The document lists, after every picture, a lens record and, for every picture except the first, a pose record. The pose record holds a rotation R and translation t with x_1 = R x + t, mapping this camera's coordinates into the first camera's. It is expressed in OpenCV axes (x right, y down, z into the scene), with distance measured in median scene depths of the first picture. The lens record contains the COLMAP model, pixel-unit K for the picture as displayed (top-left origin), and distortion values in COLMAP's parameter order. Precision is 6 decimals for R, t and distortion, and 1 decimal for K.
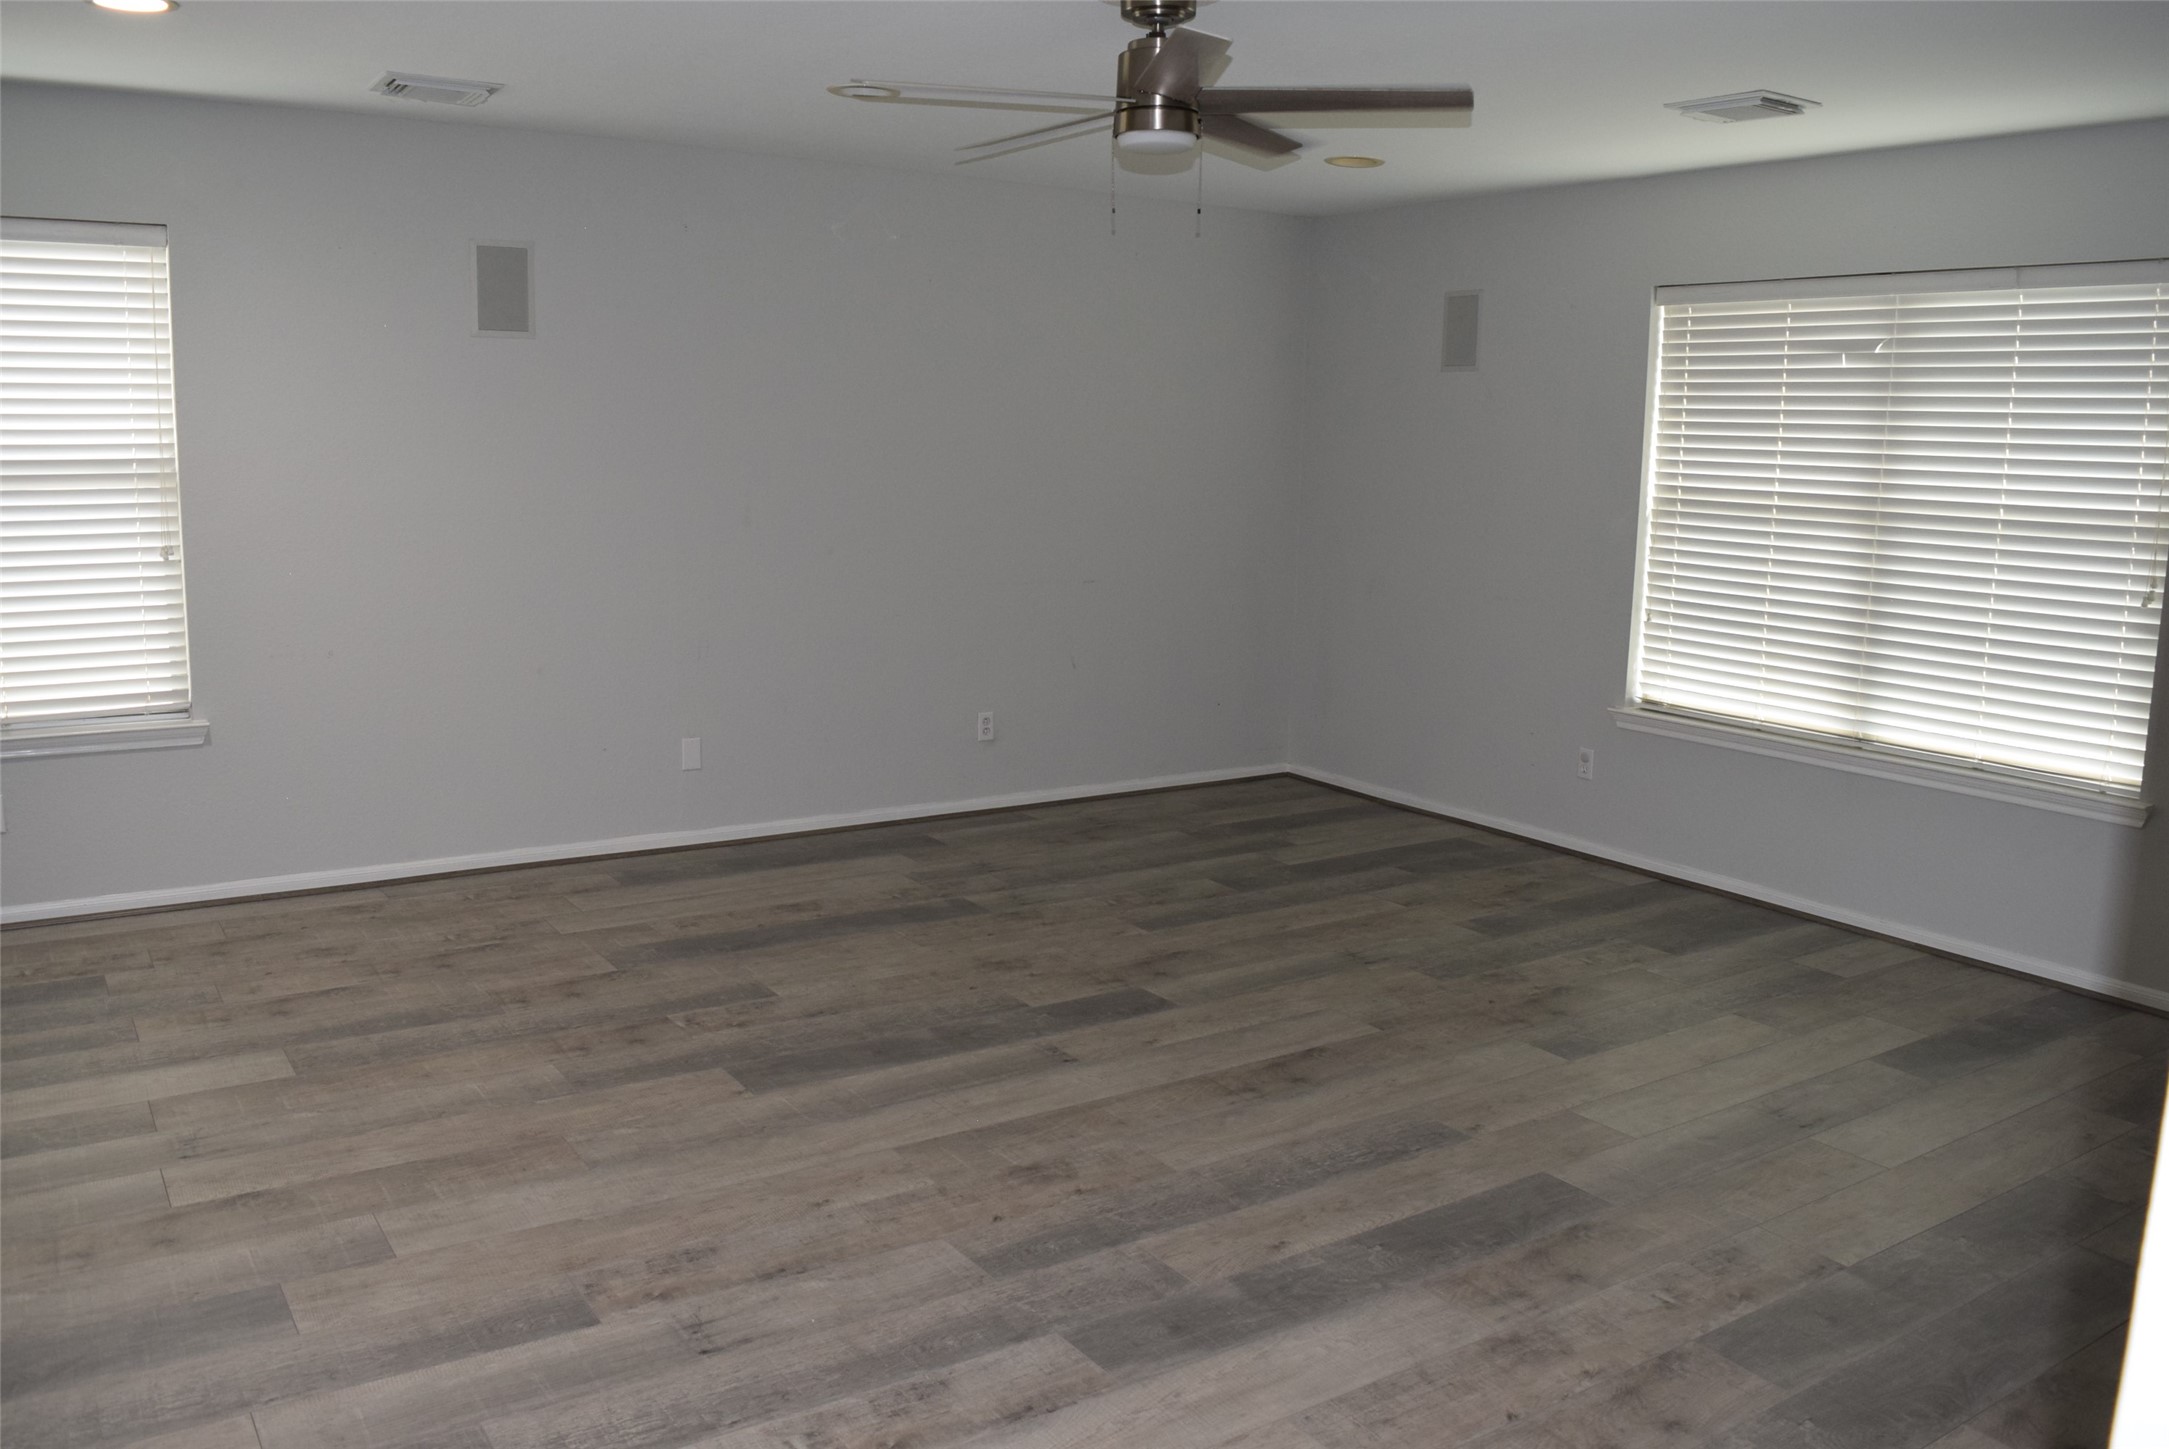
lens RADIAL K [[1708.1, 0, 1089.0], [0, 1708.1, 729.7], [0, 0, 1]] dist [-0.096523, 0.024542]
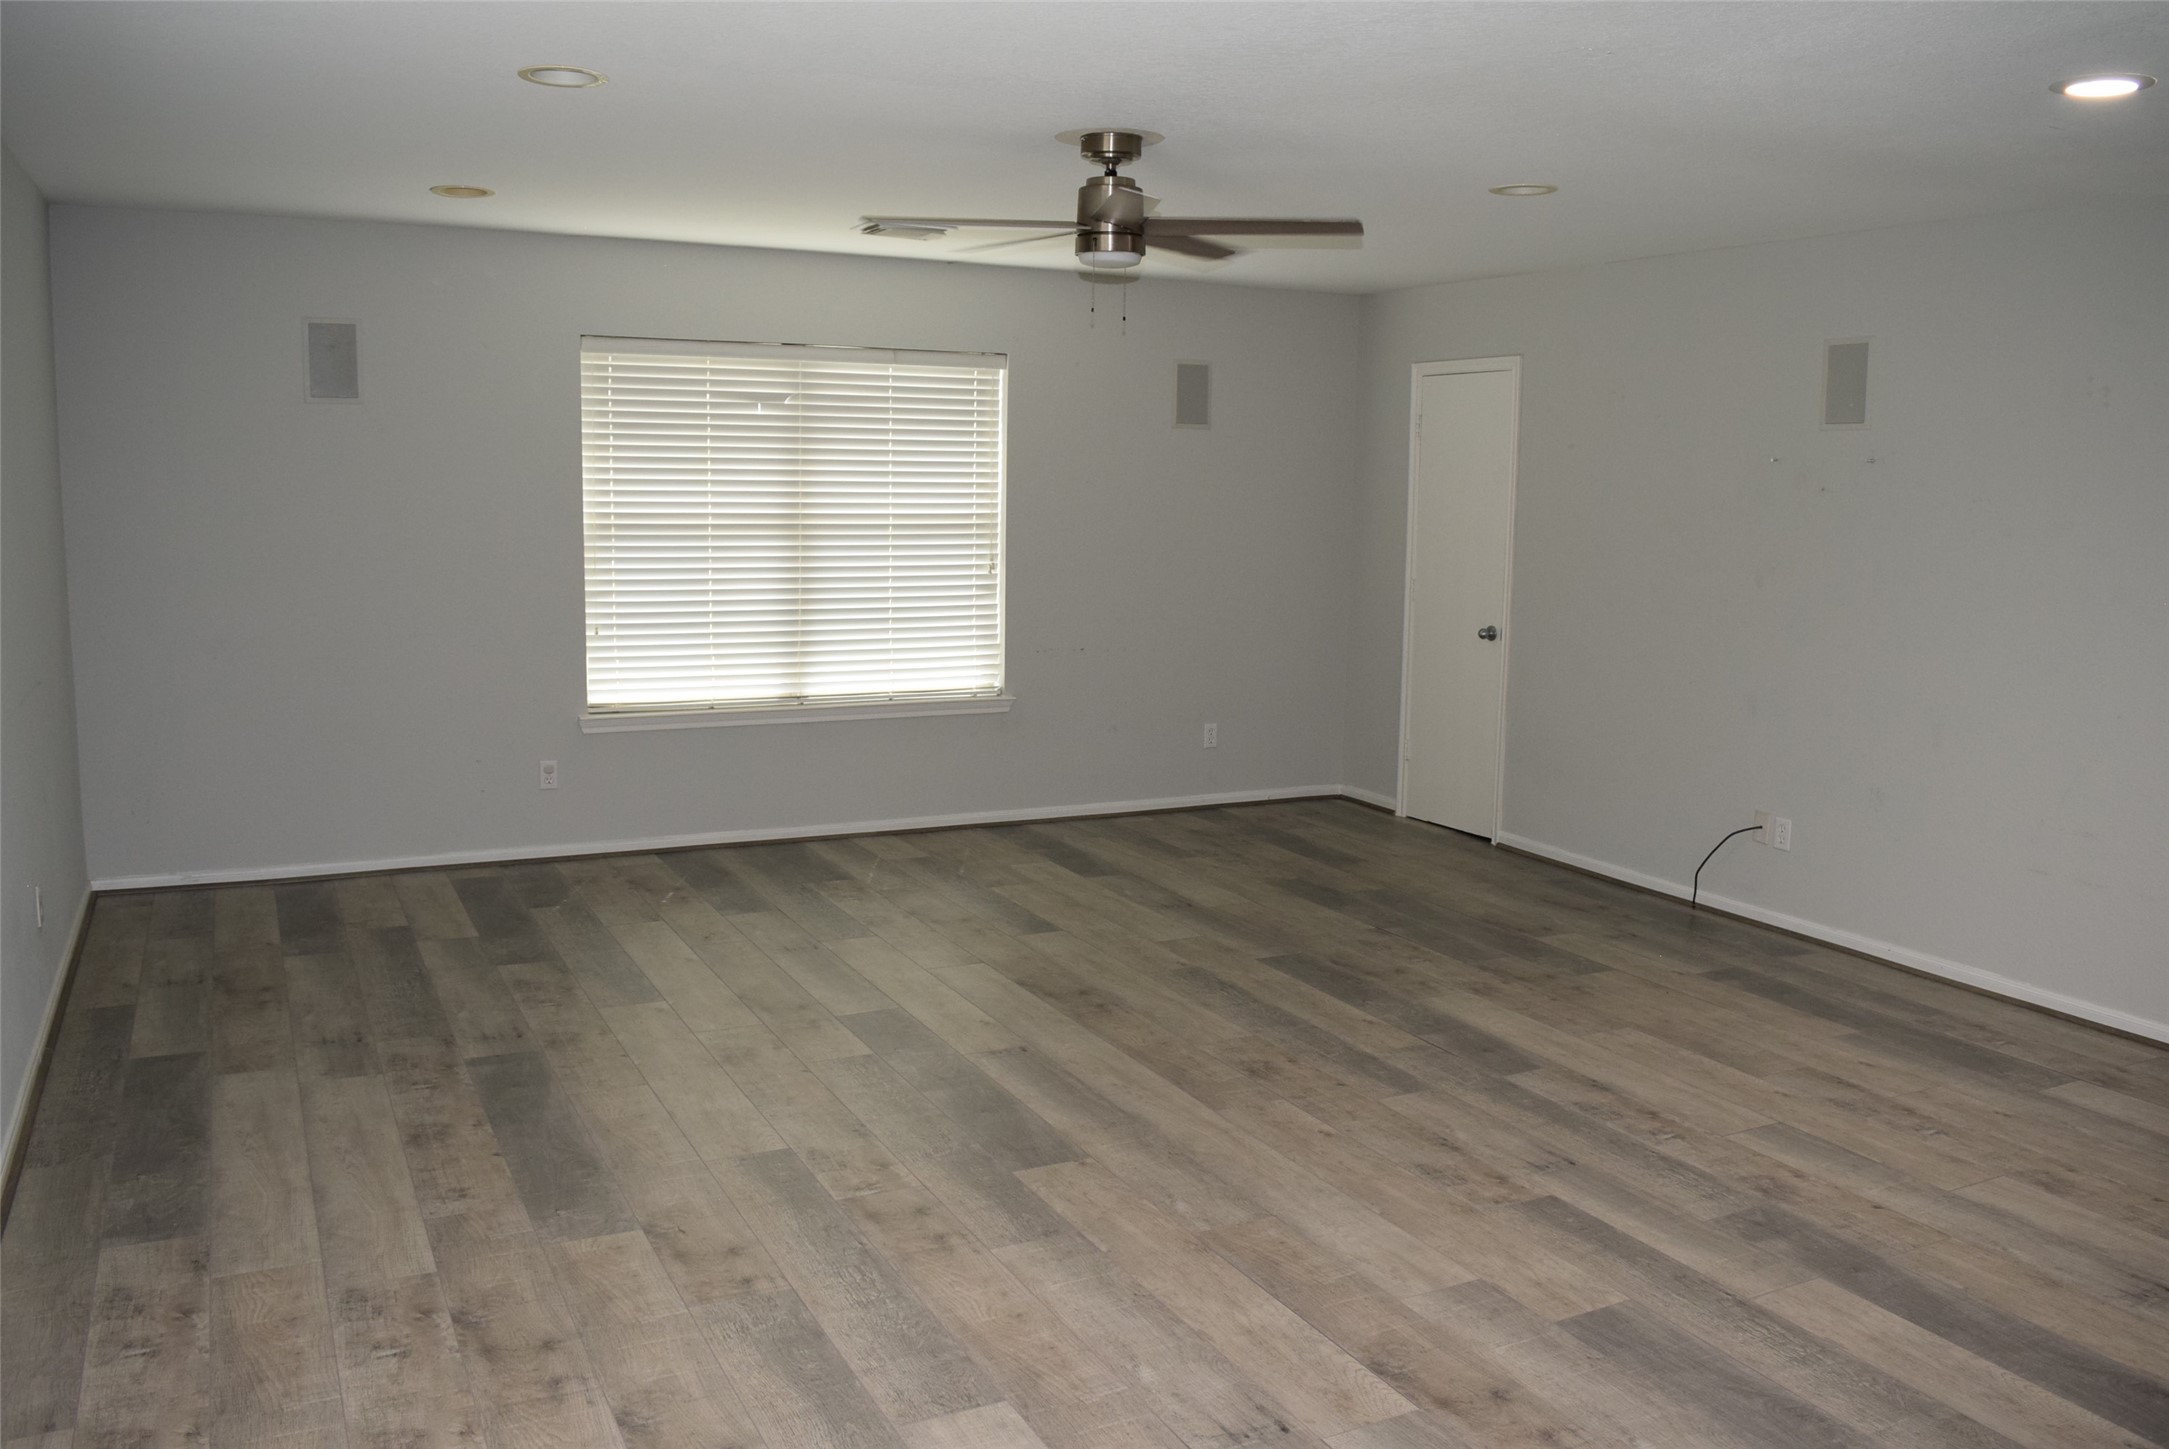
lens RADIAL K [[1708.1, 0, 1089.0], [0, 1708.1, 729.7], [0, 0, 1]] dist [-0.096523, 0.024542]
pose [[0.118574, -0.167290, 0.978751, -1.011960], [0.153313, 0.976969, 0.148412, -0.162976], [-0.981038, 0.132457, 0.141491, 0.725891]]
